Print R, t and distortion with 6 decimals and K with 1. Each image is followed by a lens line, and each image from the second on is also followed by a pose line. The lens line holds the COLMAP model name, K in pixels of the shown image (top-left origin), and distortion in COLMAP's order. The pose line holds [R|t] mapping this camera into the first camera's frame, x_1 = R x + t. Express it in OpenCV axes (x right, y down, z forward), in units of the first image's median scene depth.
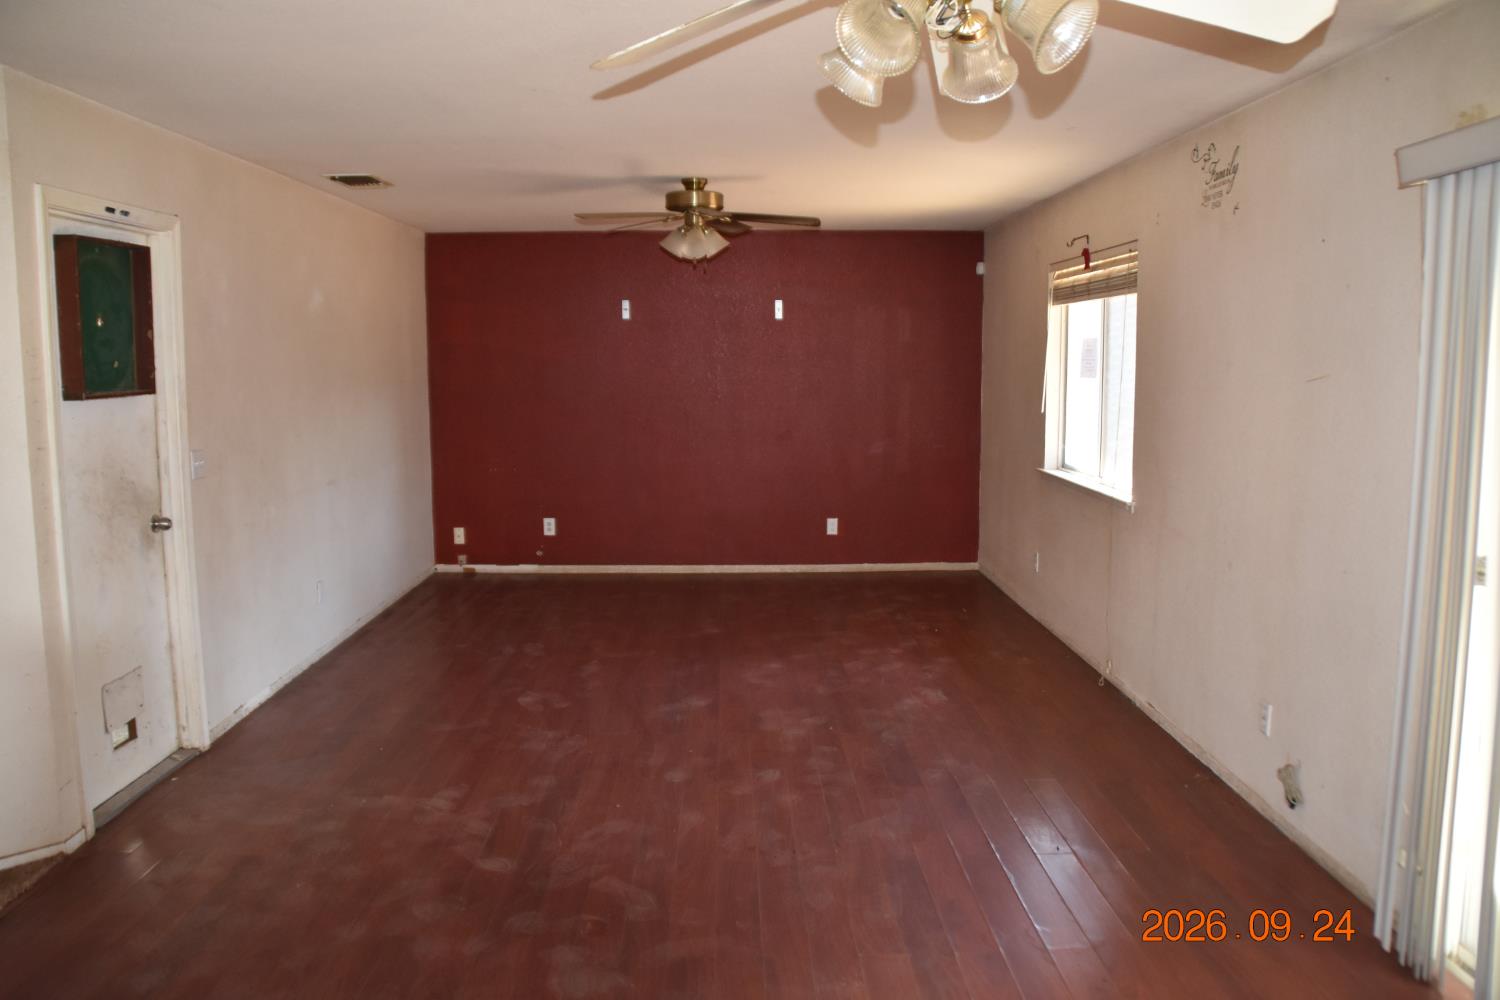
lens RADIAL K [[1194.6, 0, 759.1], [0, 1194.6, 501.8], [0, 0, 1]] dist [-0.176707, 0.130919]
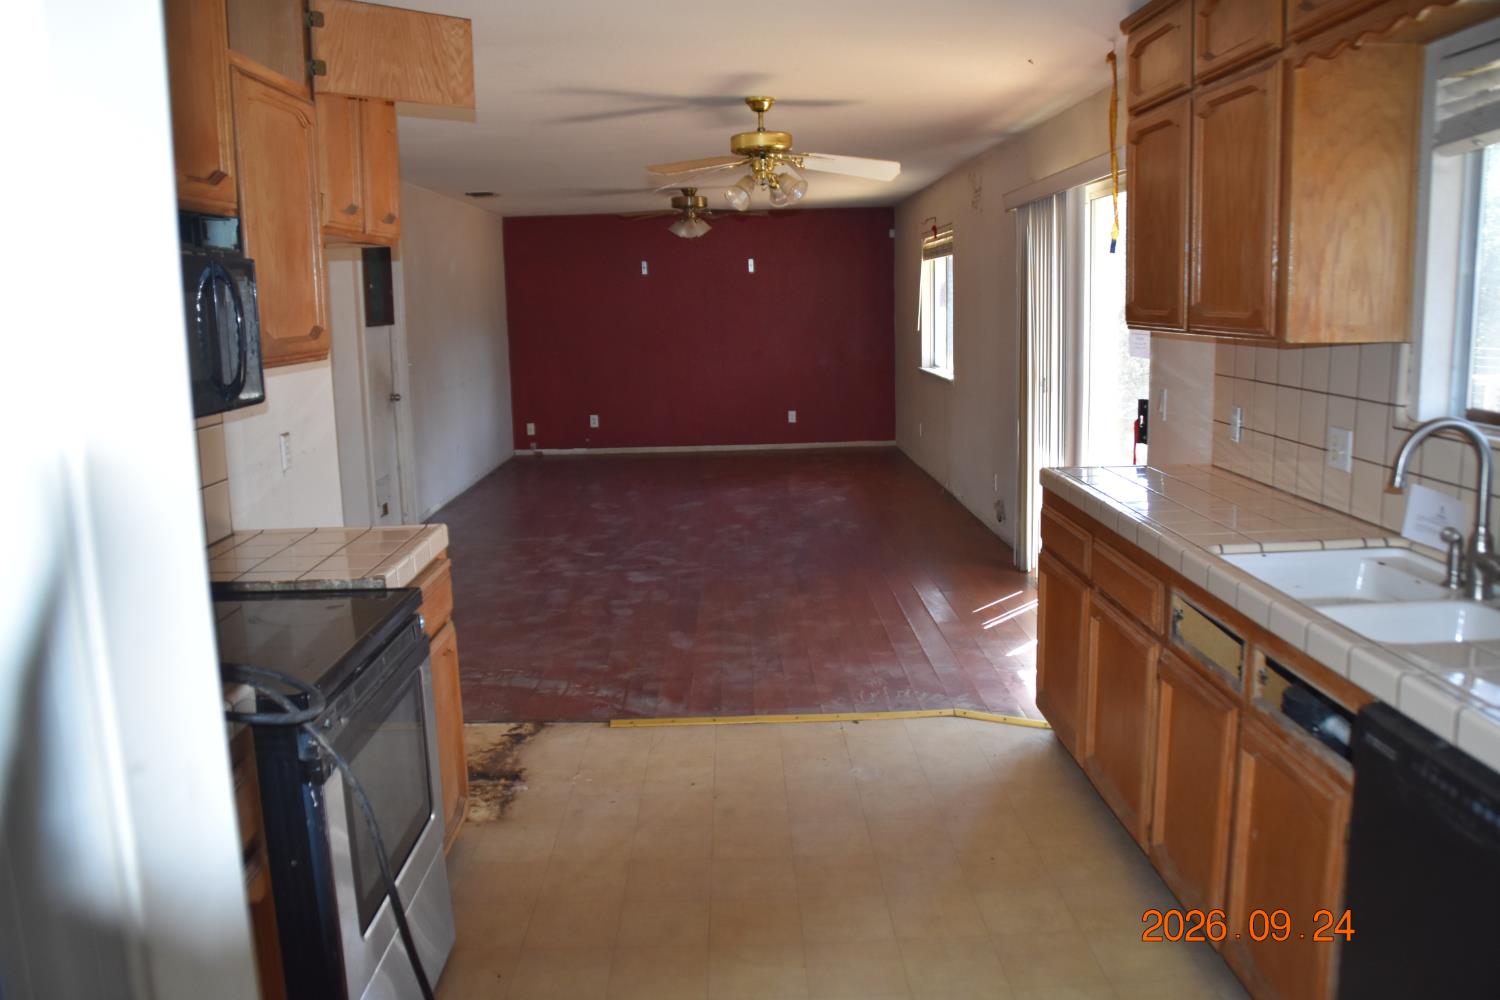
lens RADIAL K [[1194.6, 0, 759.1], [0, 1194.6, 501.8], [0, 0, 1]] dist [-0.176707, 0.130919]
pose [[0.999778, -0.019664, -0.007588, 0.044963], [0.019987, 0.998782, 0.045120, 0.083674], [0.006691, -0.045262, 0.998953, -0.633283]]
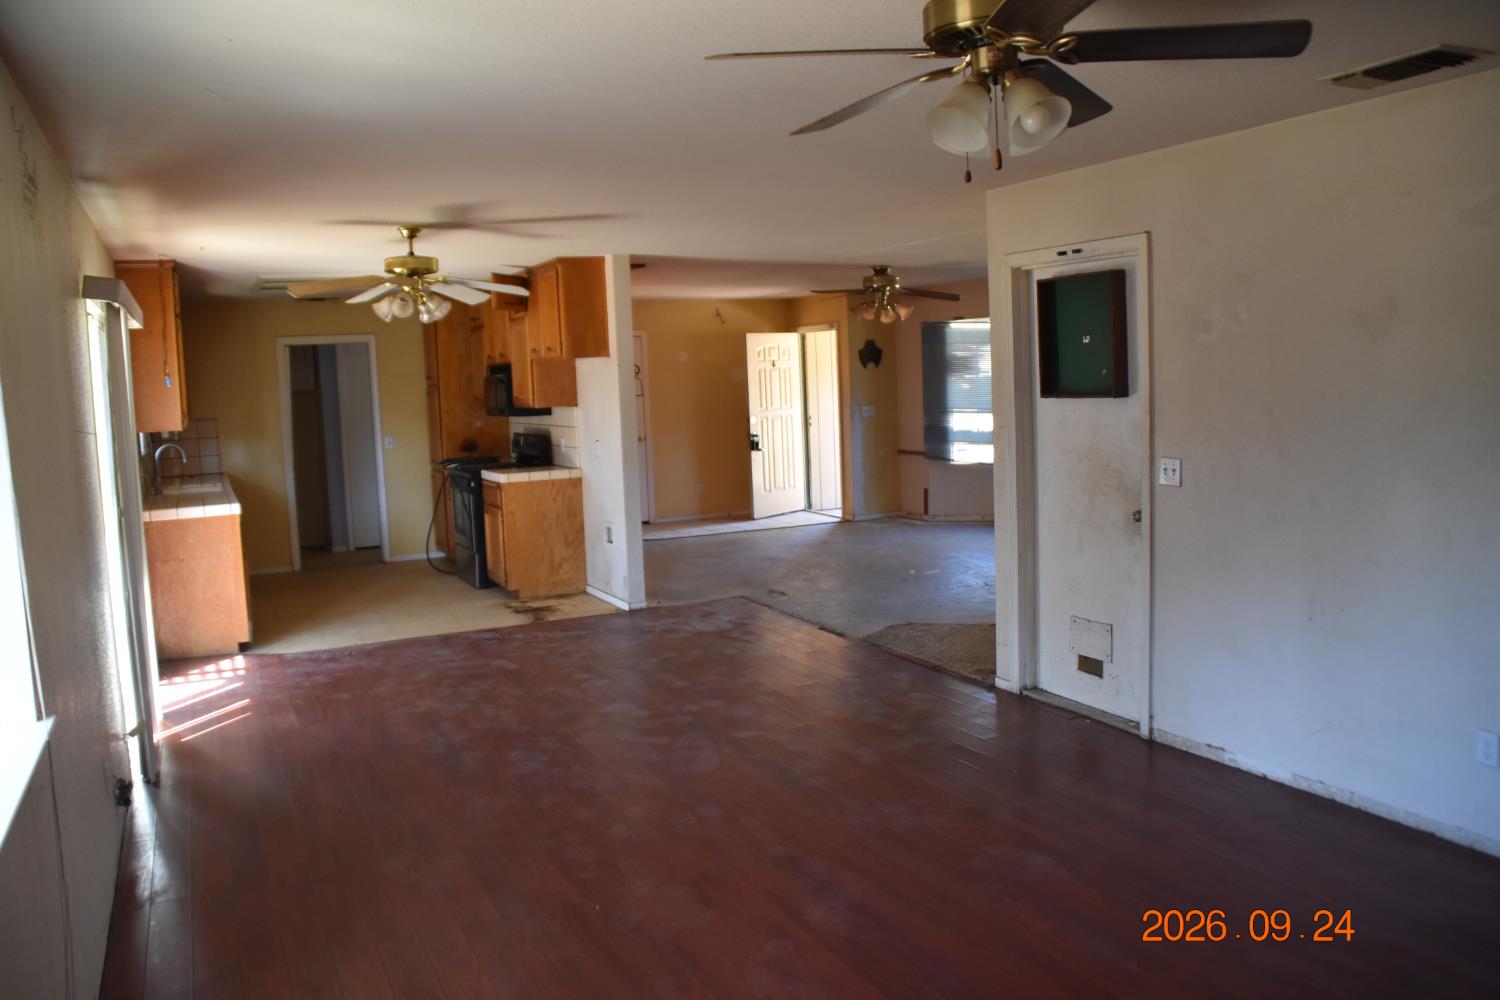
lens RADIAL K [[1194.6, 0, 759.1], [0, 1194.6, 501.8], [0, 0, 1]] dist [-0.176707, 0.130919]
pose [[-0.907908, 0.084738, -0.410515, 0.208534], [-0.010524, 0.974437, 0.224416, -0.183422], [0.419037, 0.208069, -0.883807, 1.384239]]
